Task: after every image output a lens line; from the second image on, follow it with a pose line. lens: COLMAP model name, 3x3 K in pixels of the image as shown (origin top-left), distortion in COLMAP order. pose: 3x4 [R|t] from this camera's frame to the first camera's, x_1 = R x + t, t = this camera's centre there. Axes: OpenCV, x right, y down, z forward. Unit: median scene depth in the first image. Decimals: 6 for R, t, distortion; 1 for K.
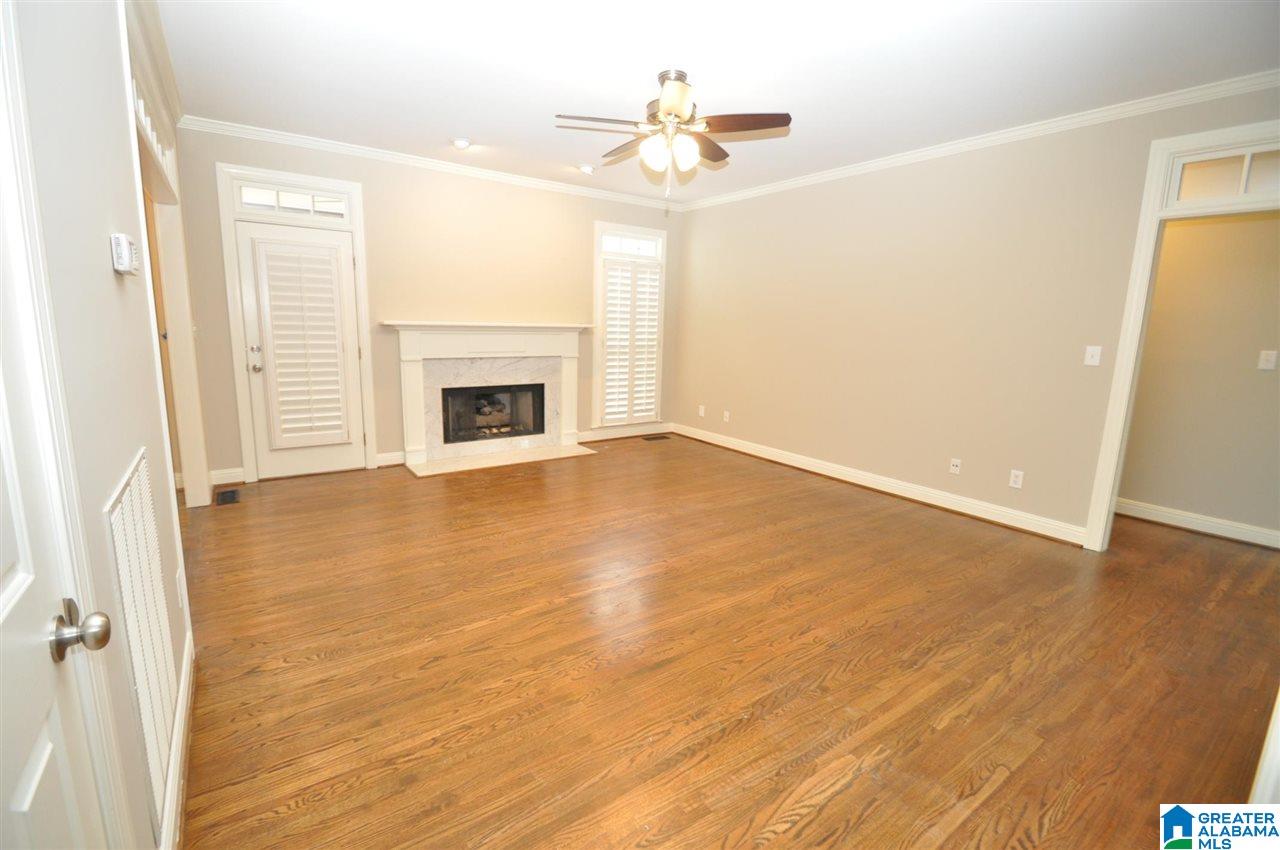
lens RADIAL K [[558.3, 0, 611.7], [0, 558.3, 422.9], [0, 0, 1]] dist [0.007764, -0.006391]
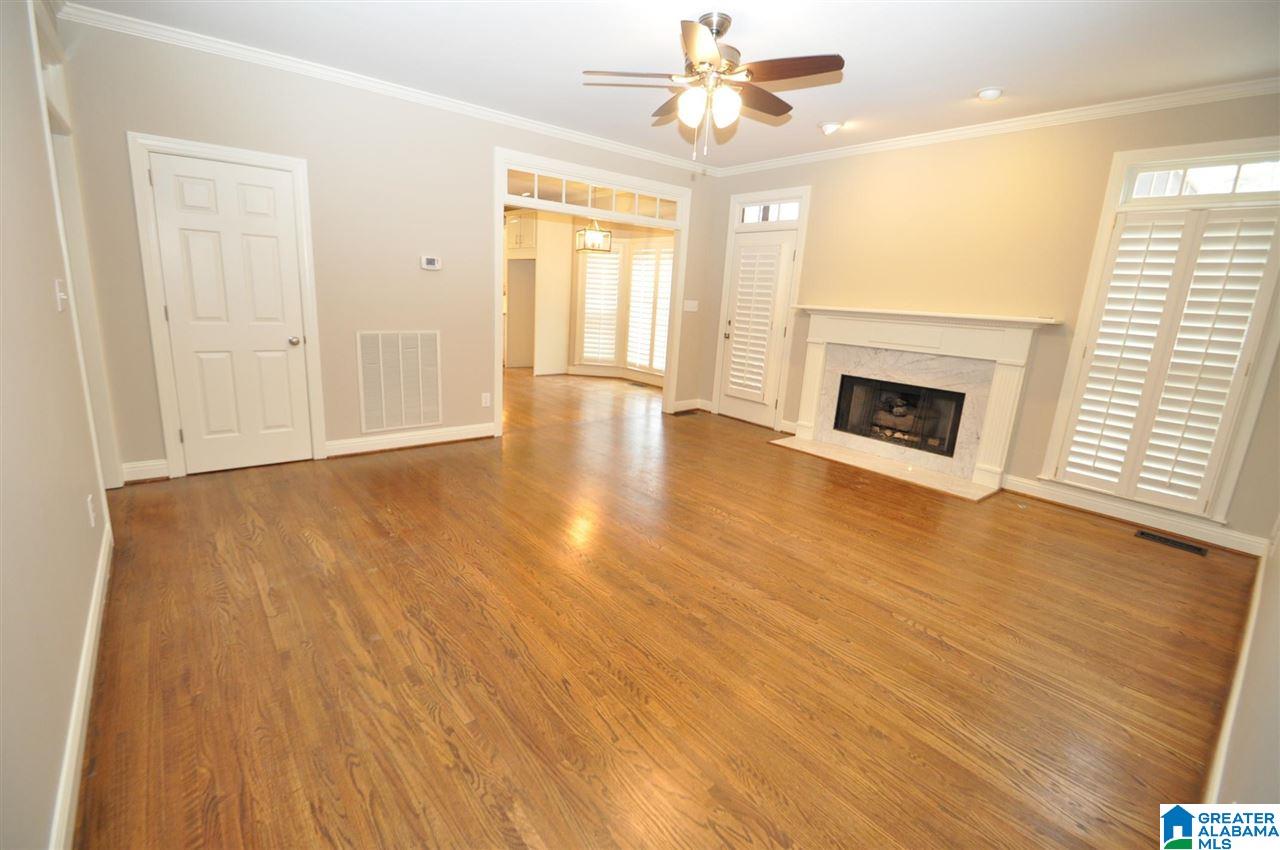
lens RADIAL K [[558.3, 0, 631.4], [0, 558.3, 417.6], [0, 0, 1]] dist [0.007764, -0.006391]
pose [[0.088716, 0.199803, -0.975811, 0.653956], [-0.227768, 0.957786, 0.175405, -0.077305], [0.969665, 0.206698, 0.130480, 0.518290]]
